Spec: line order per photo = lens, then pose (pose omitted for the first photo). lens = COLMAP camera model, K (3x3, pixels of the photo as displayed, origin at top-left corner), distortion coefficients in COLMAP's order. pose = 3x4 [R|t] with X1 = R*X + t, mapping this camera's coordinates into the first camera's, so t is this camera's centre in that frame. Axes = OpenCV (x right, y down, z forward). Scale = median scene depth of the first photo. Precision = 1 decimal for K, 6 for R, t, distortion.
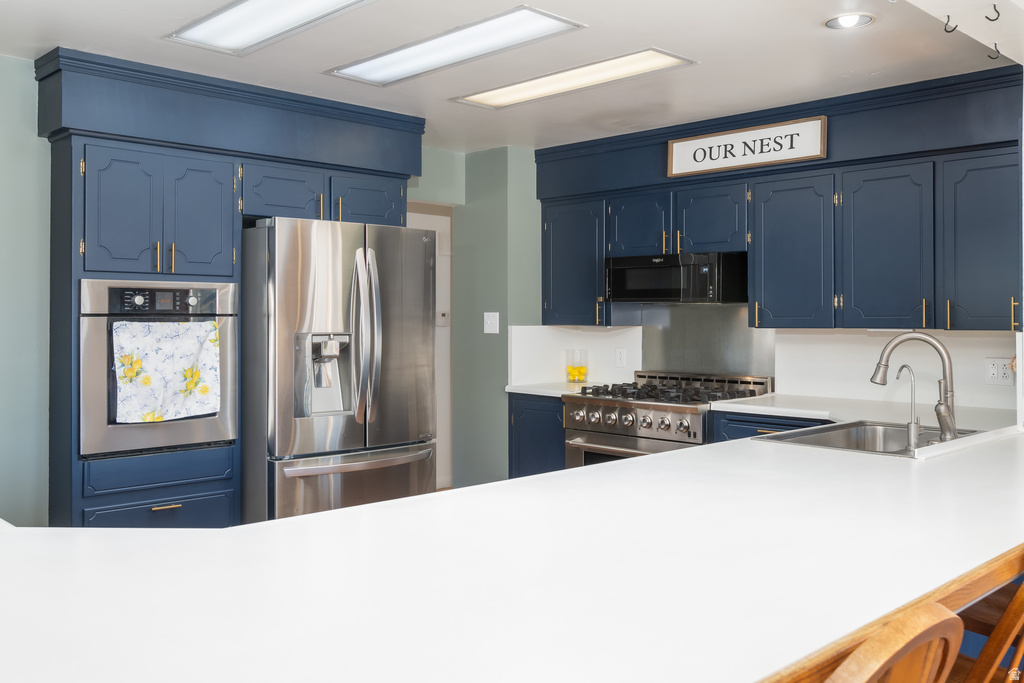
lens RADIAL K [[925.0, 0, 512.0], [0, 925.0, 341.5], [0, 0, 1]] dist [-0.015687, -0.006412]
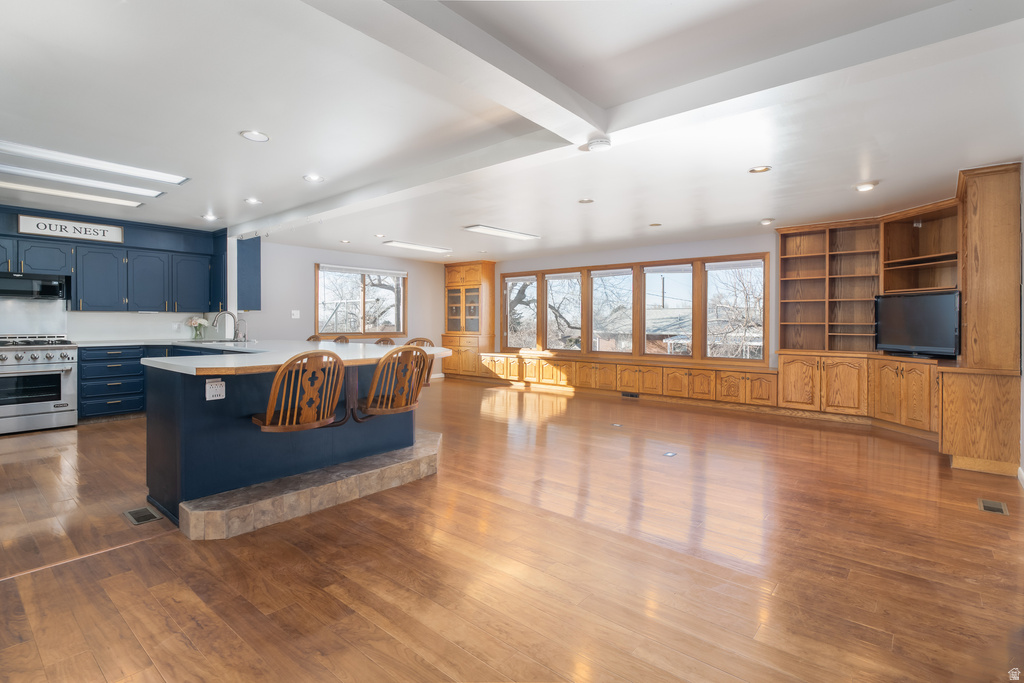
lens RADIAL K [[497.5, 0, 515.3], [0, 497.5, 325.0], [0, 0, 1]] dist [-0.002959, -0.000937]
pose [[-0.105610, -0.006436, 0.994387, -1.047556], [0.022189, 0.999715, 0.008827, 0.033269], [-0.994160, 0.022996, -0.105437, 0.073070]]
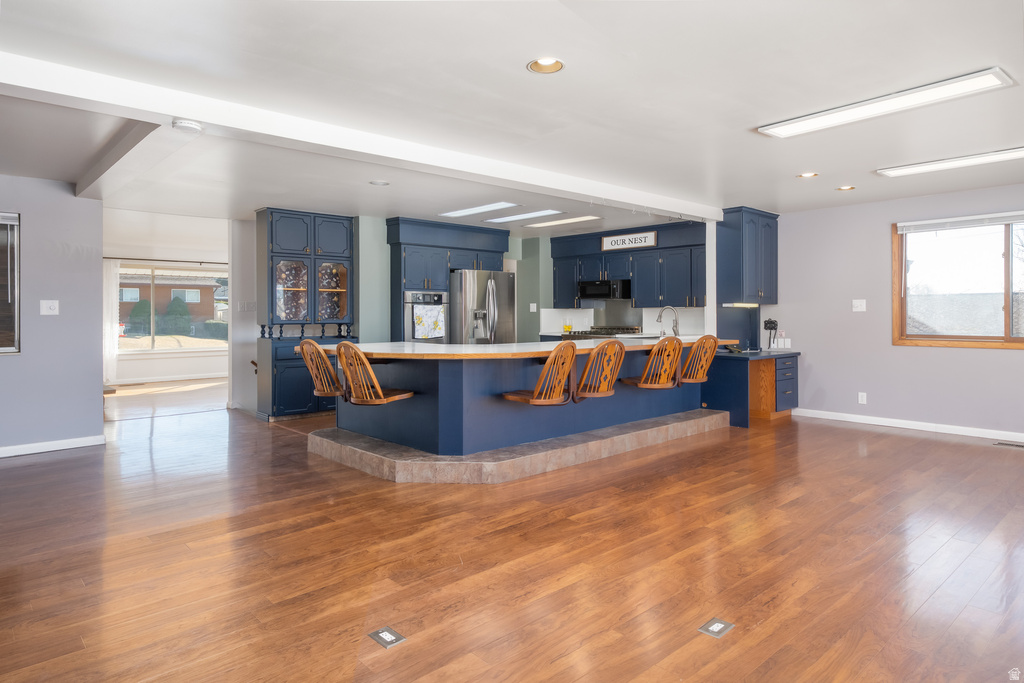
lens RADIAL K [[622.0, 0, 510.6], [0, 622.0, 315.5], [0, 0, 1]] dist [0.001295, 0.000073]
pose [[0.999618, -0.004115, -0.027318, -0.044473], [0.003423, 0.999673, -0.025324, 0.051721], [0.027413, 0.025221, 0.999306, -0.811992]]
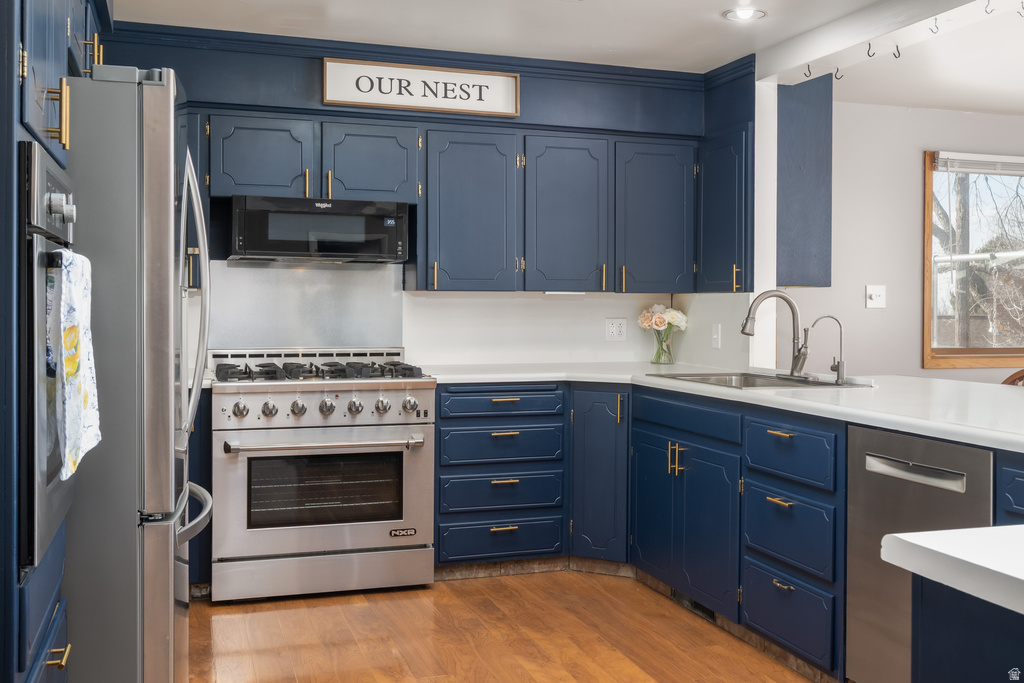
lens RADIAL K [[1026.9, 0, 513.8], [0, 1026.9, 321.5], [0, 0, 1]] dist [0.010638, -0.003132]
pose [[0.431685, -0.013739, 0.901920, -0.604656], [0.016448, 0.999838, 0.007358, 0.009454], [-0.901875, 0.011659, 0.431840, 0.494857]]
